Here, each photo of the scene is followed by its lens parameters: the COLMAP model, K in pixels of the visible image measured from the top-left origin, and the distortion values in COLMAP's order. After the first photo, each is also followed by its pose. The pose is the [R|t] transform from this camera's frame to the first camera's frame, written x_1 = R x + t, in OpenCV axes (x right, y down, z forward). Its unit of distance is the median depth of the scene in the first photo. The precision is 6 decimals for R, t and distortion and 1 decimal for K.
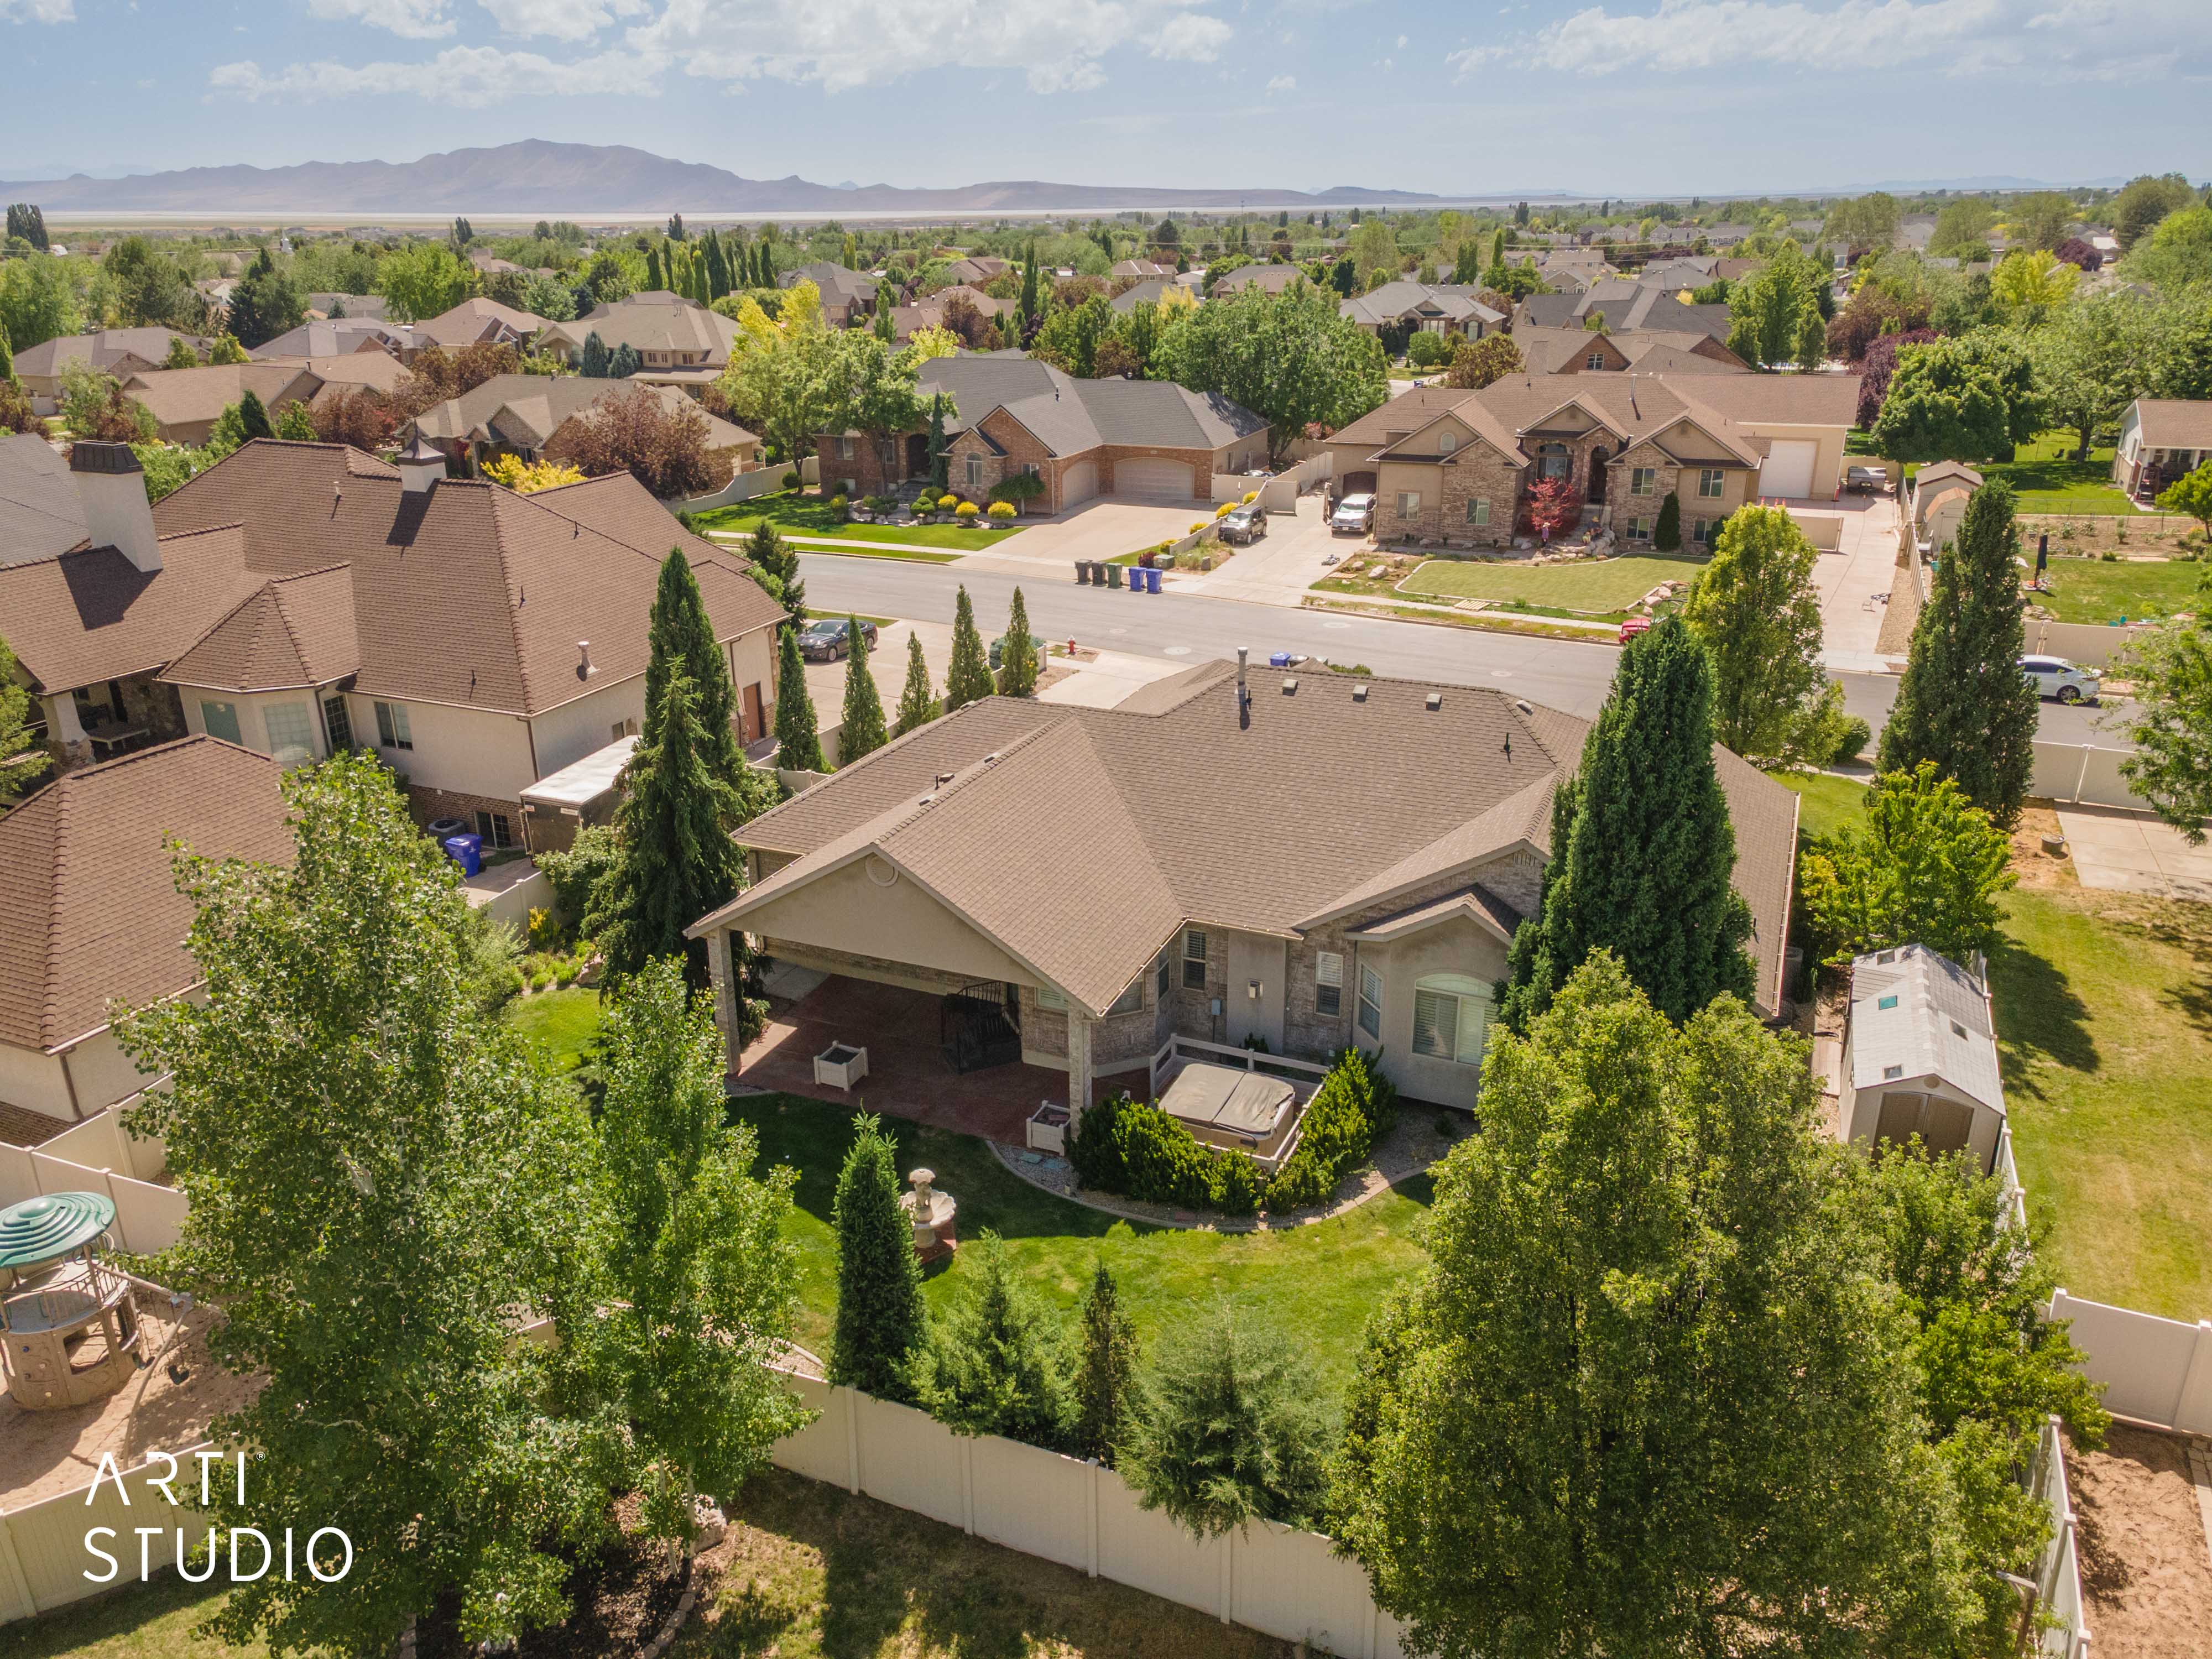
lens RADIAL K [[1608.3, 0, 1096.1], [0, 1608.3, 823.7], [0, 0, 1]] dist [0.047704, -0.014693]
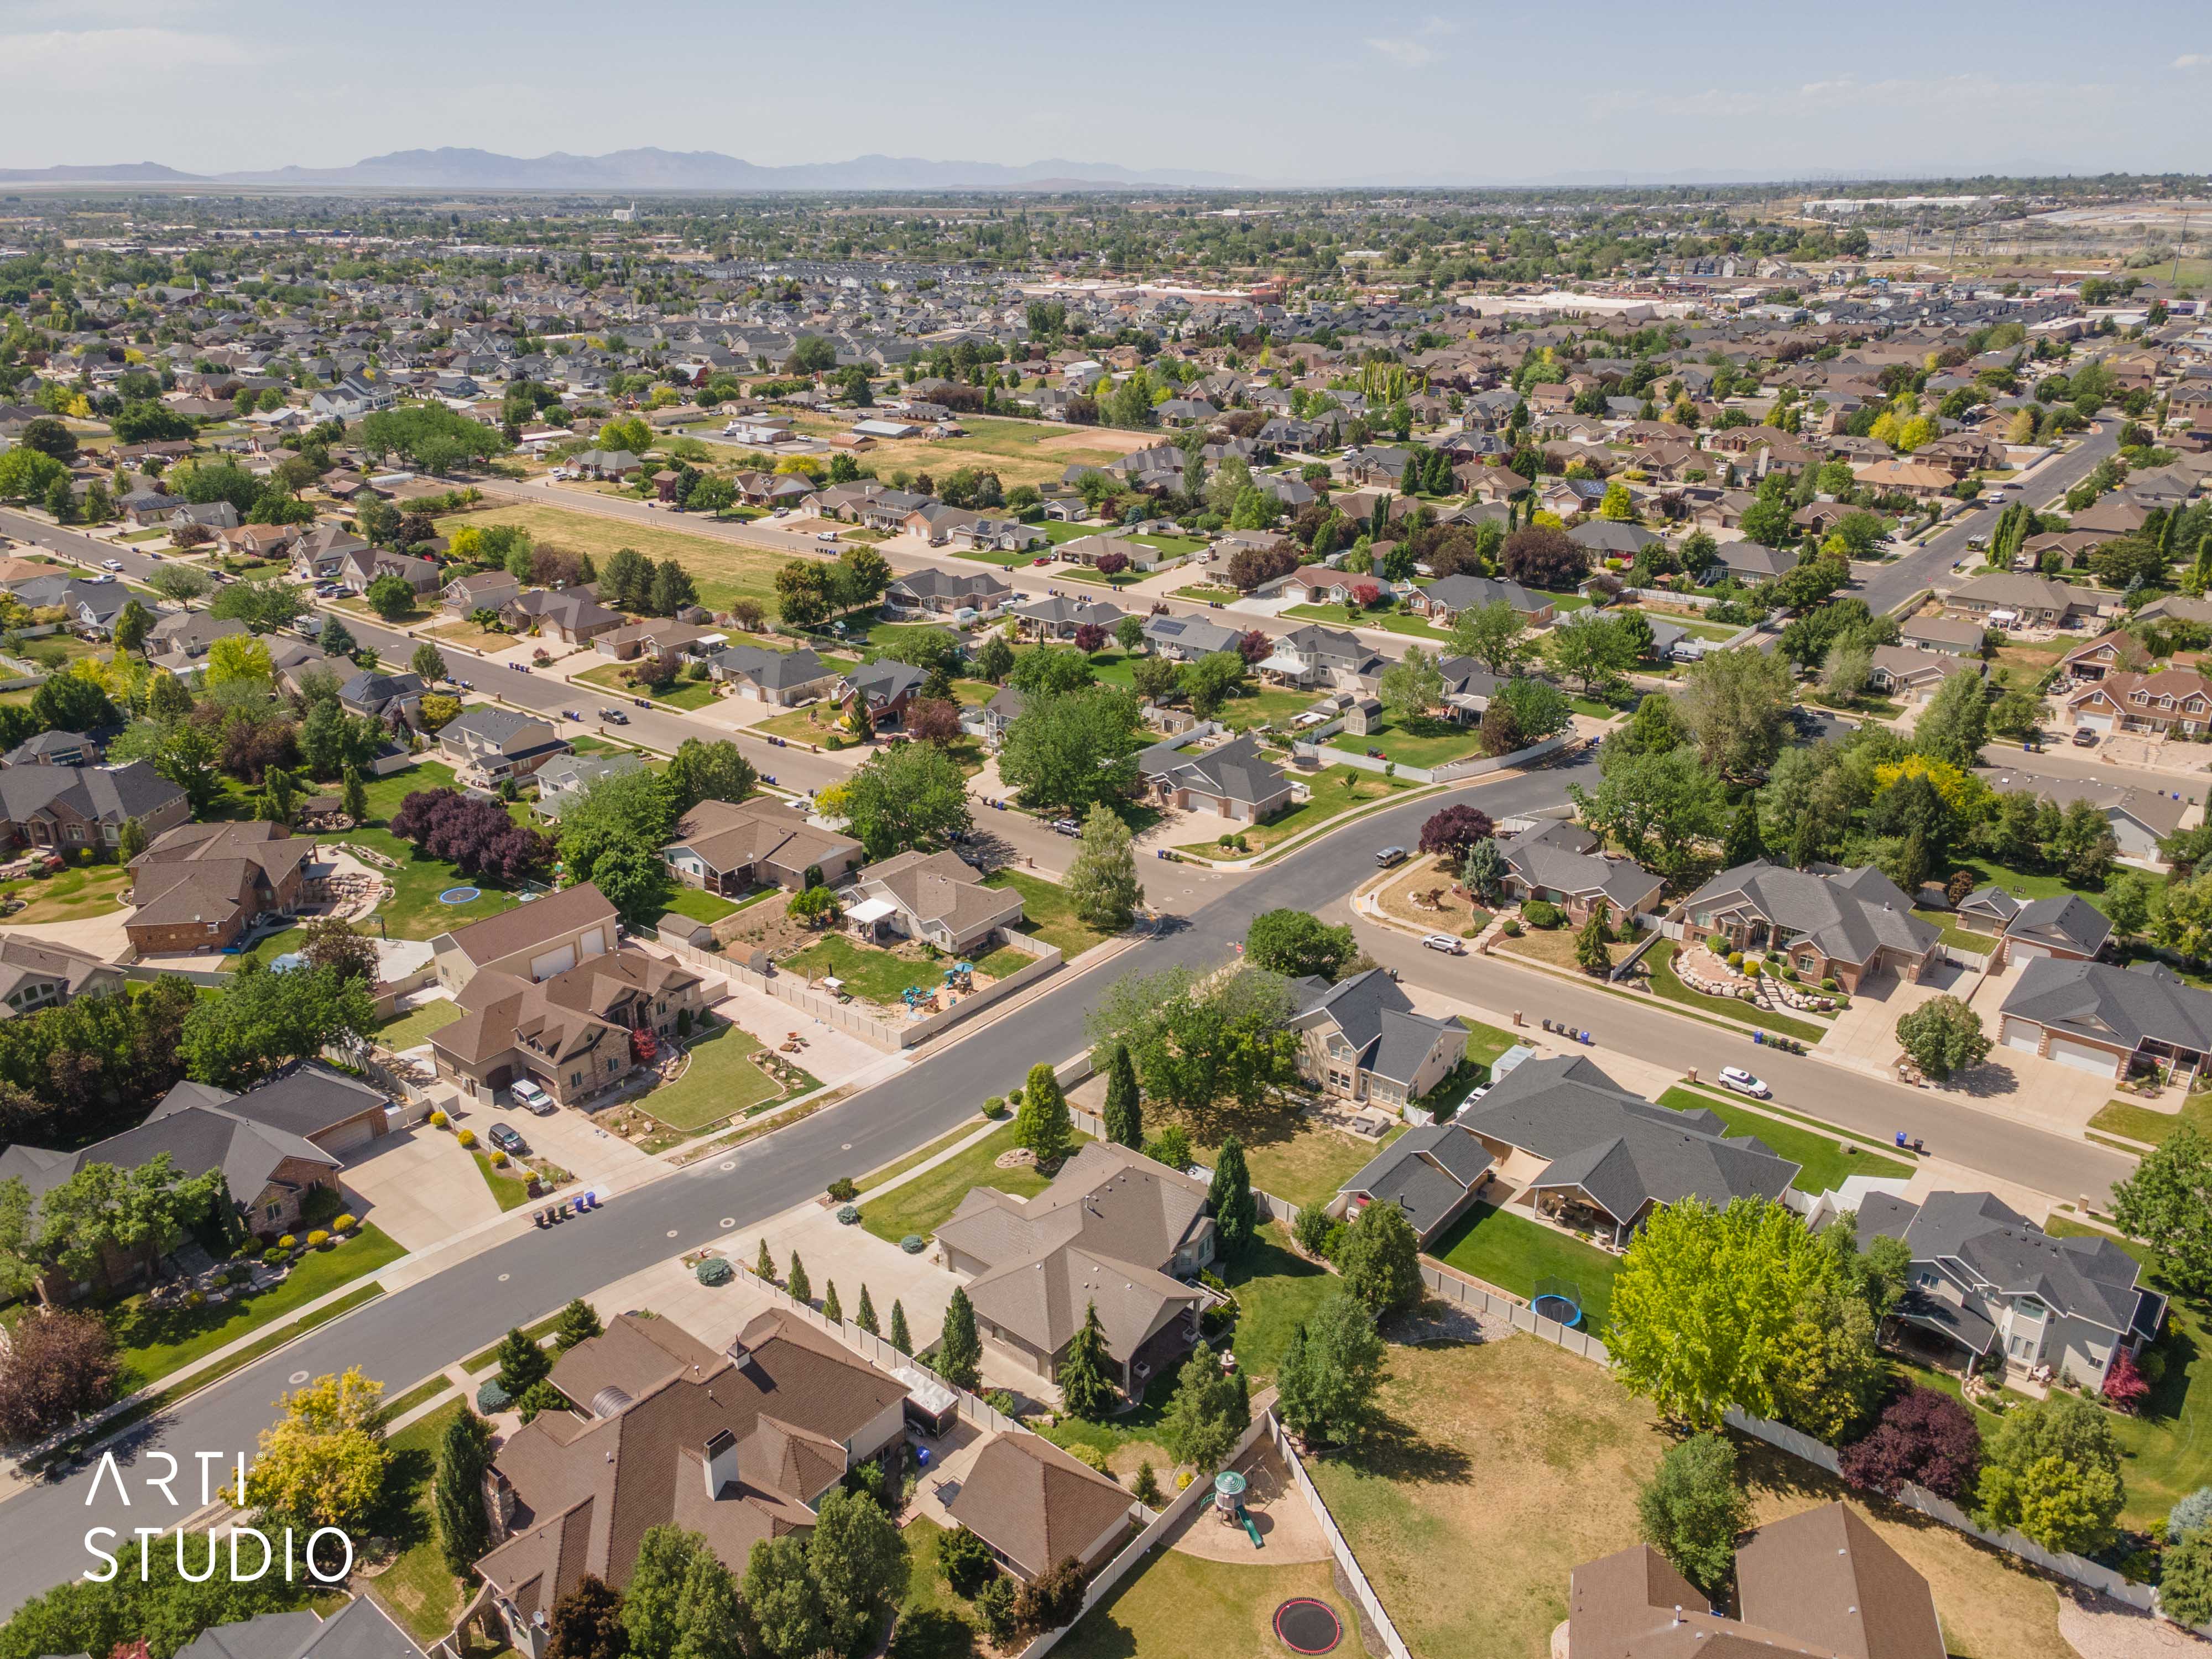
lens RADIAL K [[1608.3, 0, 1084.1], [0, 1608.3, 820.1], [0, 0, 1]] dist [0.047704, -0.014693]
pose [[0.268485, -0.345176, 0.899316, -1.128100], [0.348380, 0.905194, 0.243425, -0.695572], [-0.898080, 0.247948, 0.363283, -0.157501]]
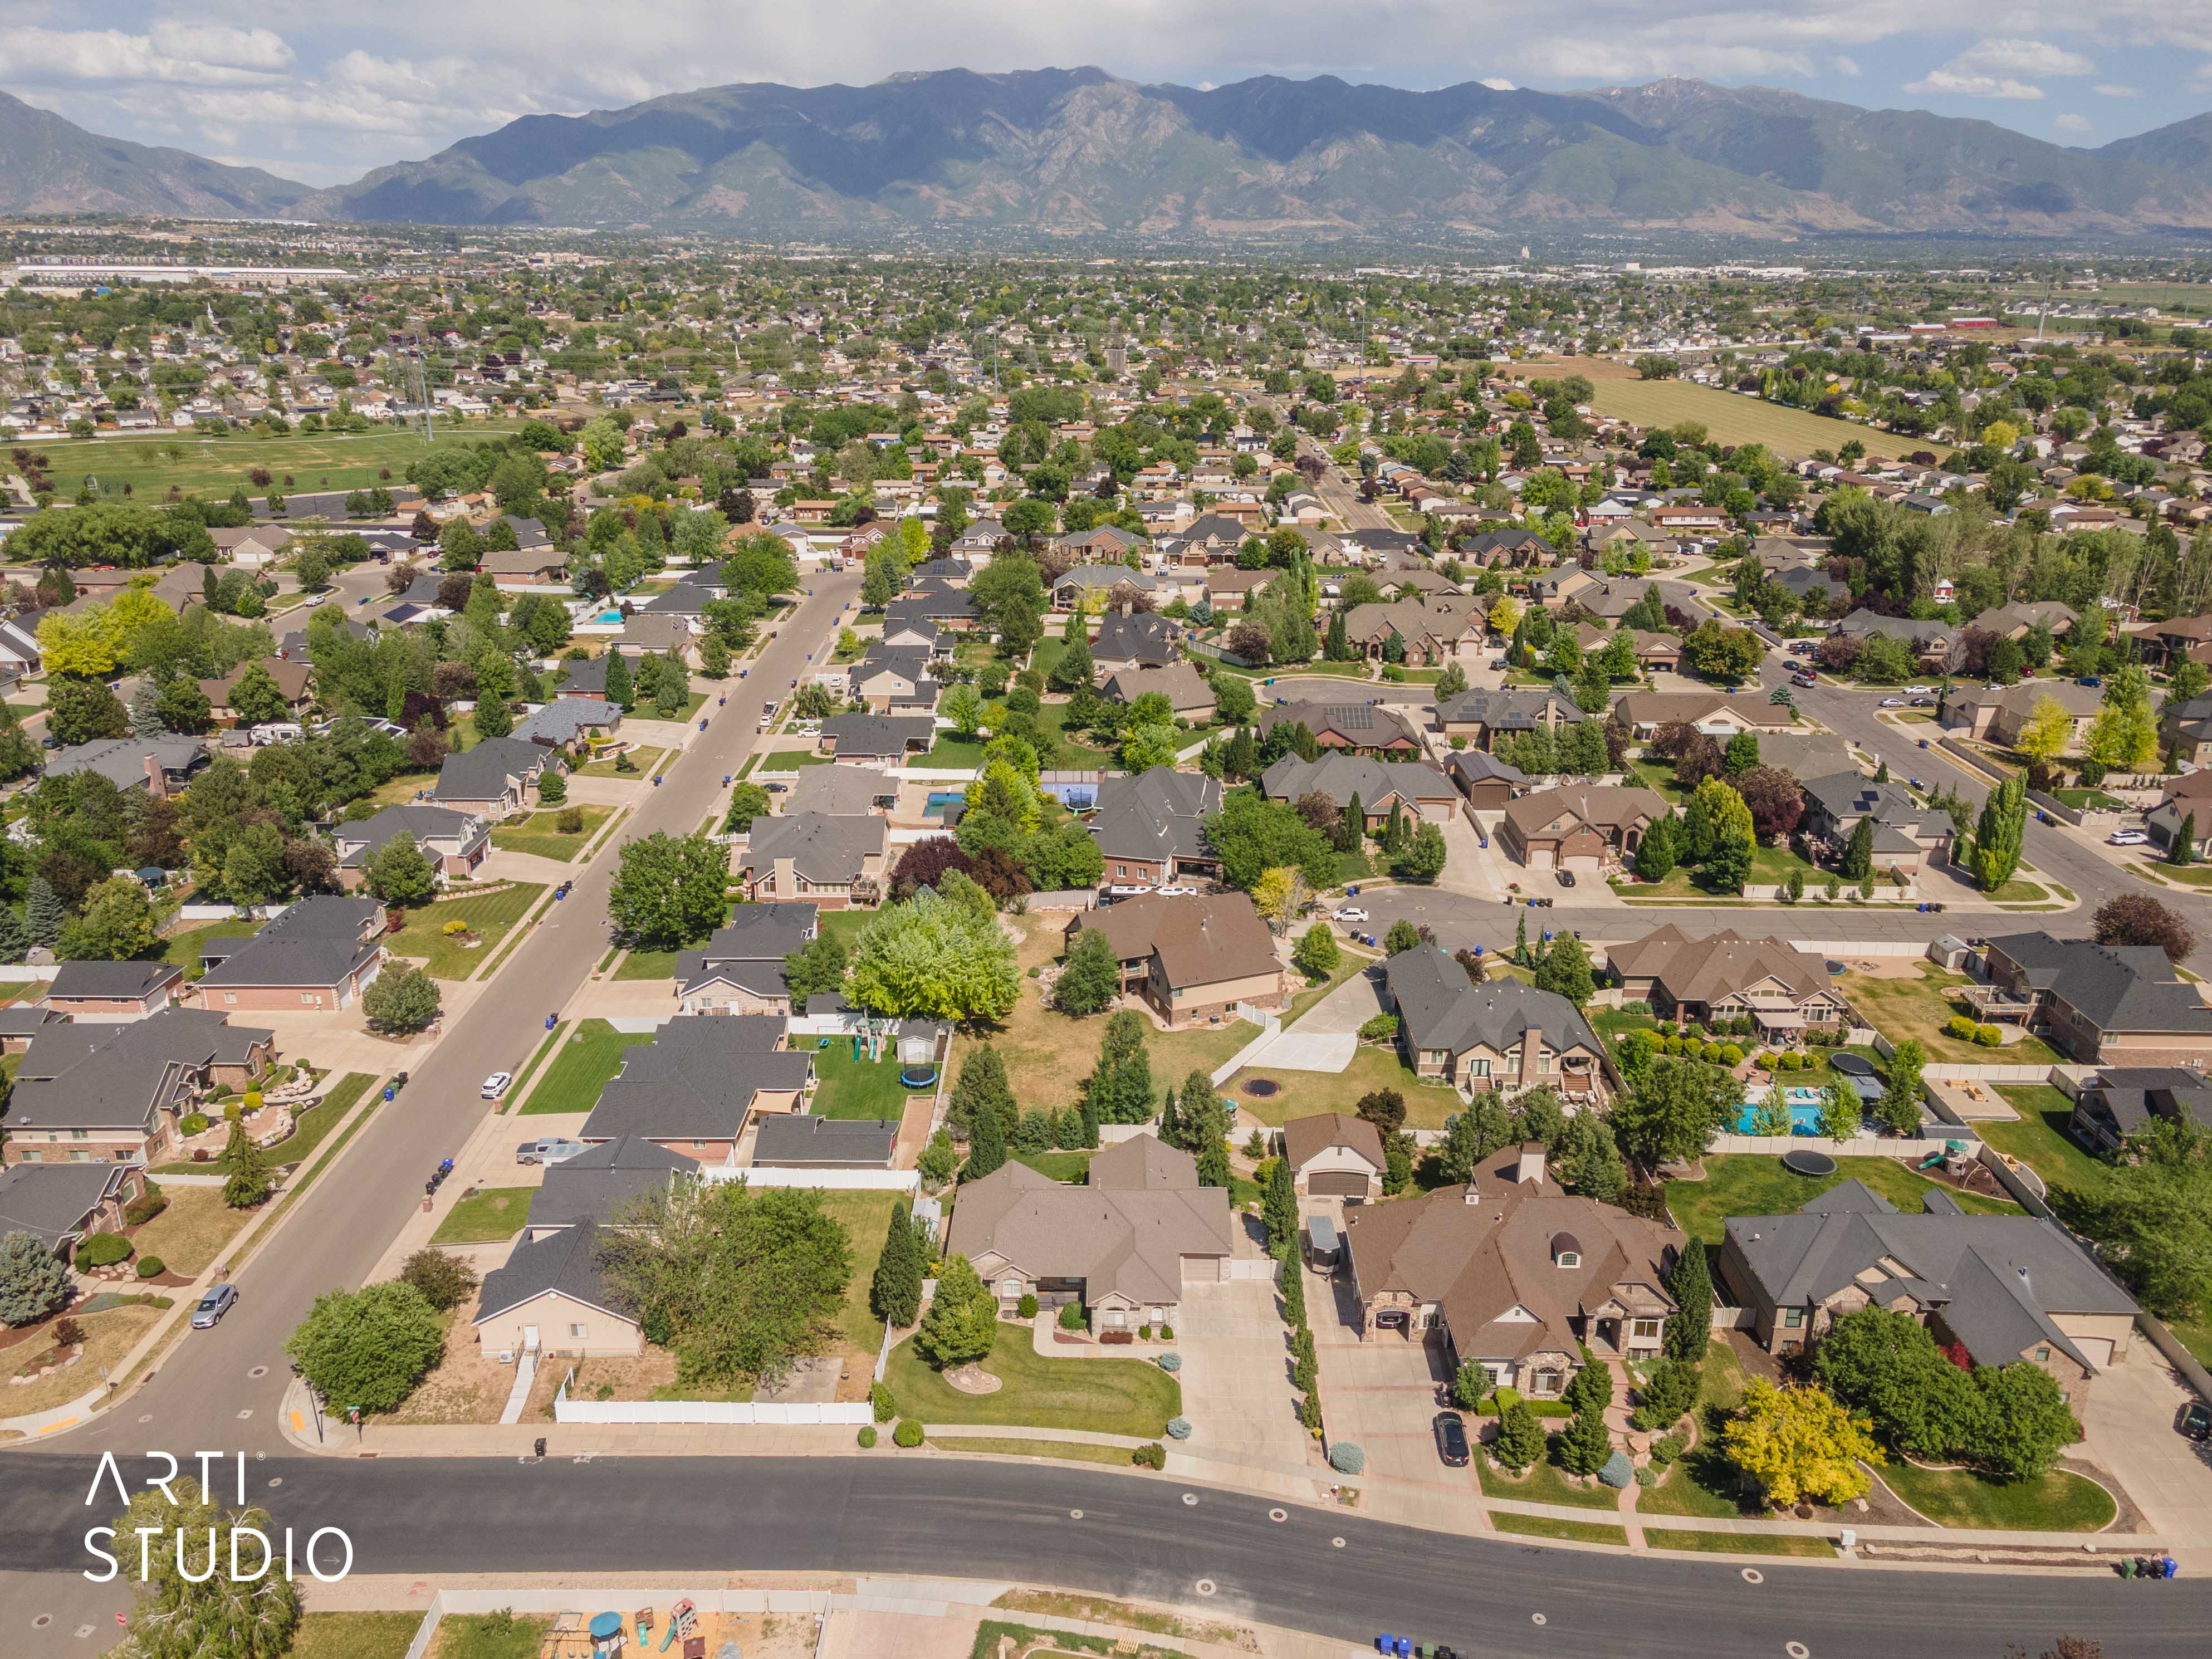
lens RADIAL K [[1608.3, 0, 1086.7], [0, 1608.3, 836.2], [0, 0, 1]] dist [0.047704, -0.014693]
pose [[-0.919398, 0.147241, -0.364729, 0.570150], [-0.131282, 0.759237, 0.637436, -1.297461], [0.370772, 0.633940, -0.678711, 1.288274]]
